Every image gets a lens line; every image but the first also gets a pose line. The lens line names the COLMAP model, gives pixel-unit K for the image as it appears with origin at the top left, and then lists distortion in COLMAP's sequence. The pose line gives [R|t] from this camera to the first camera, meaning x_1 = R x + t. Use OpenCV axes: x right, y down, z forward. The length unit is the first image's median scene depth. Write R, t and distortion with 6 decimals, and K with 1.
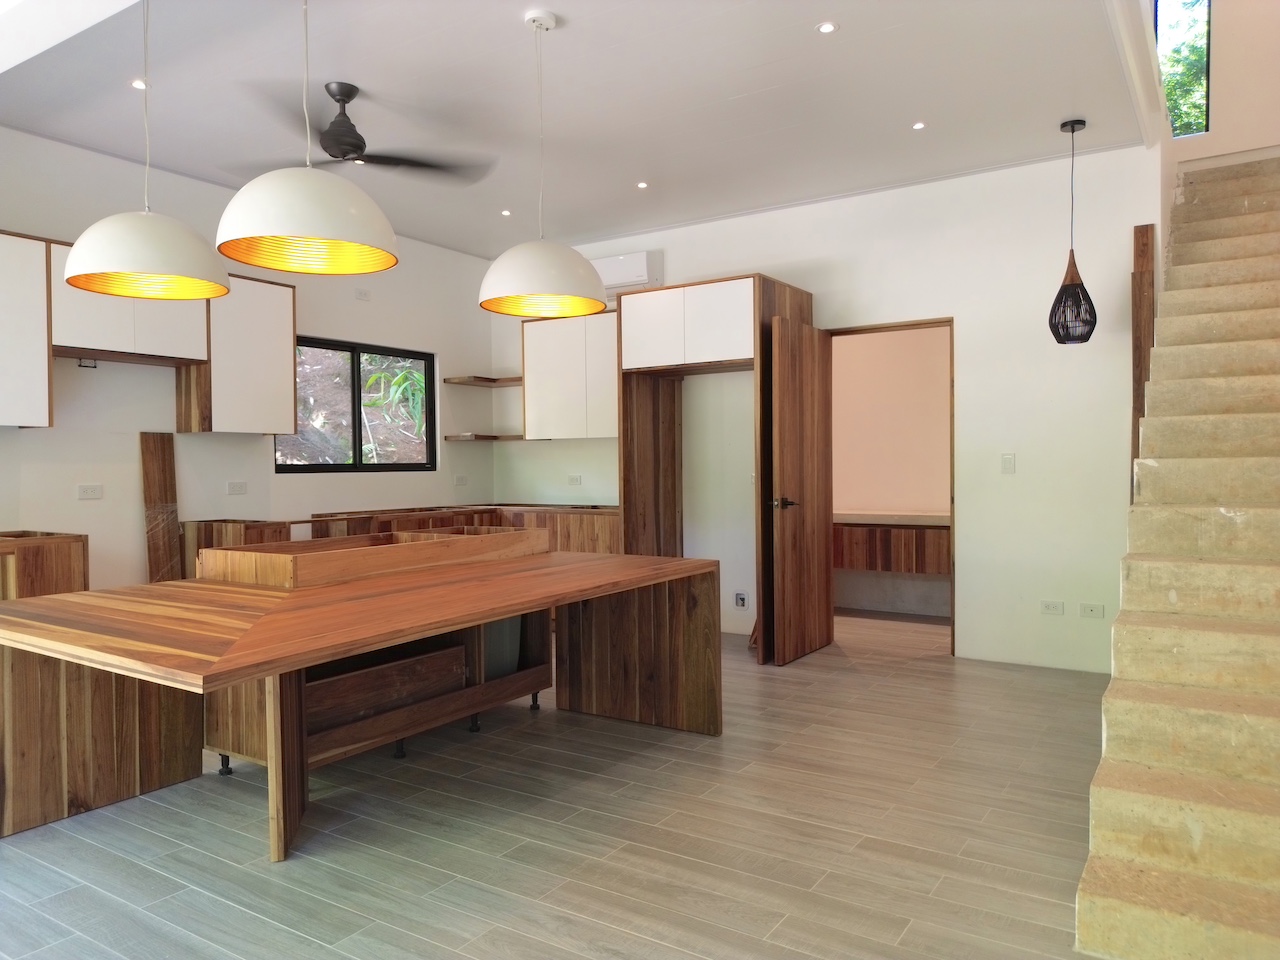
lens RADIAL K [[904.9, 0, 643.6], [0, 904.9, 477.5], [0, 0, 1]] dist [0.041000, -0.031207]
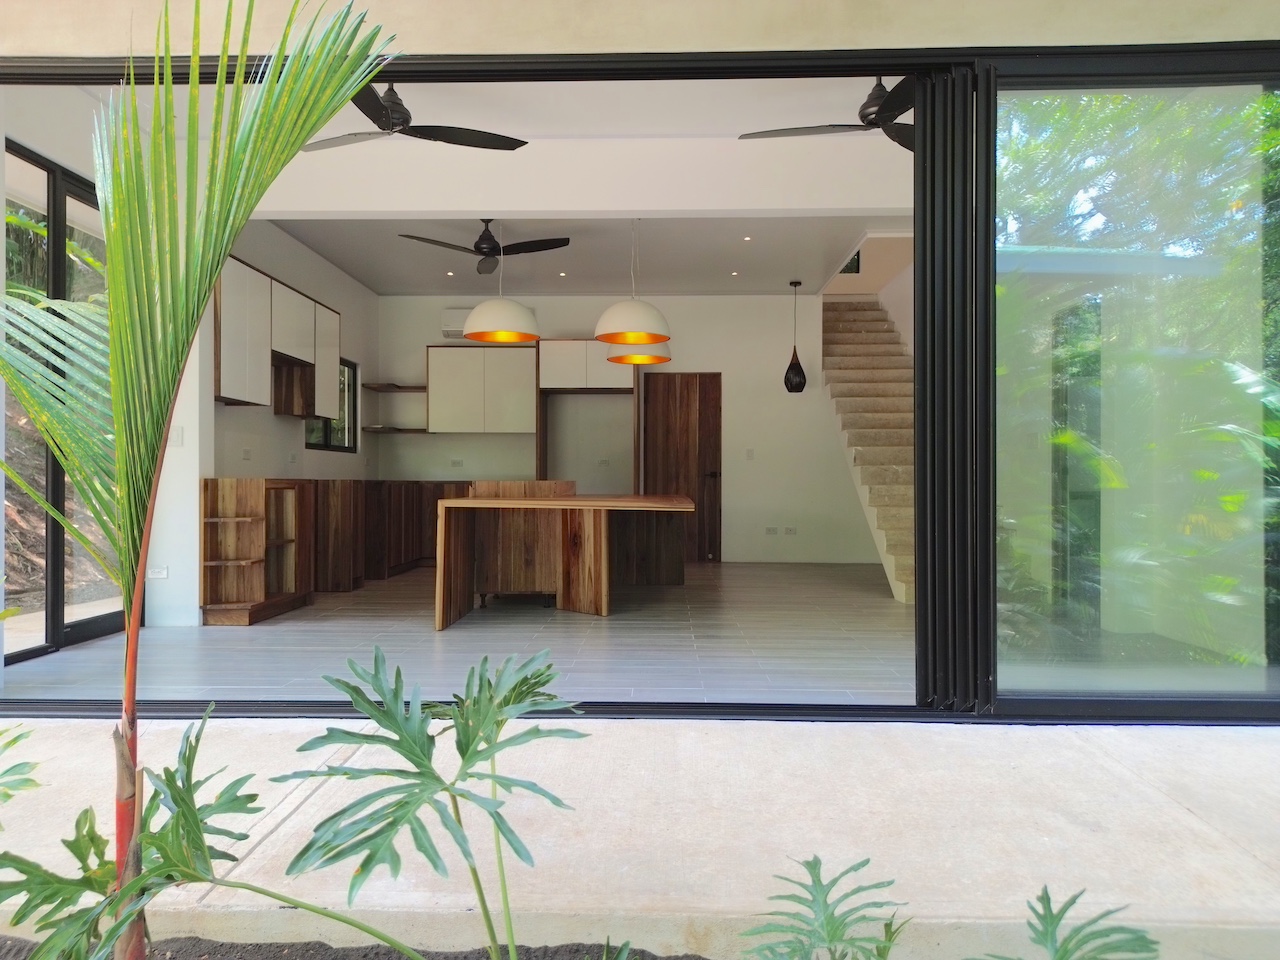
lens RADIAL K [[904.9, 0, 645.7], [0, 904.9, 476.0], [0, 0, 1]] dist [0.041000, -0.031207]
pose [[0.847582, 0.015006, 0.530452, -1.259477], [-0.001866, 0.999678, -0.025300, 0.127164], [-0.530661, 0.020454, 0.847338, -0.736927]]
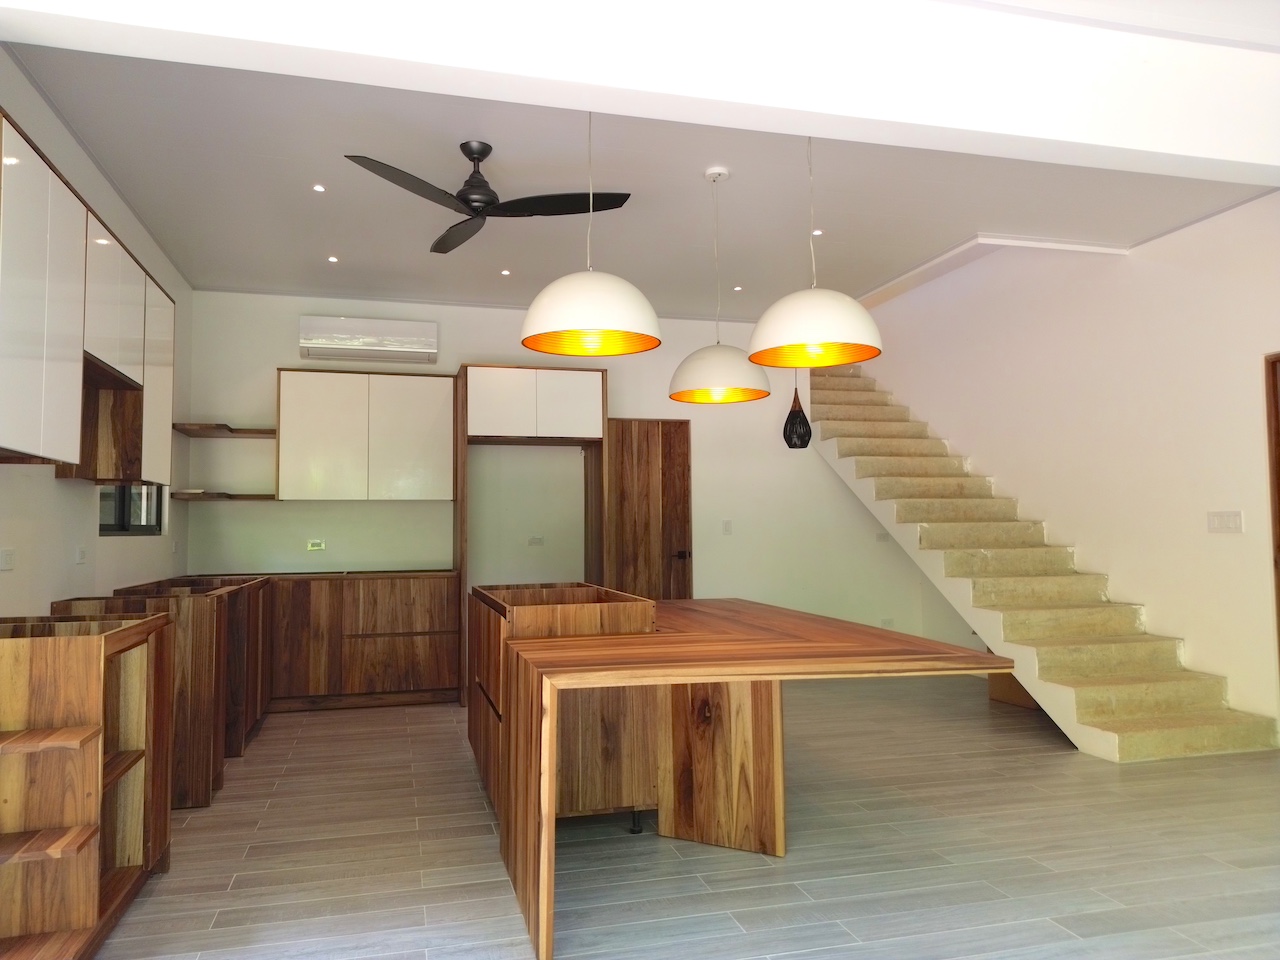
lens RADIAL K [[904.9, 0, 639.7], [0, 904.9, 479.3], [0, 0, 1]] dist [0.041000, -0.031207]
pose [[0.663094, 0.046469, 0.747092, -1.232710], [0.012741, 0.997226, -0.073335, 0.018468], [-0.748428, 0.058146, 0.660662, 0.293447]]
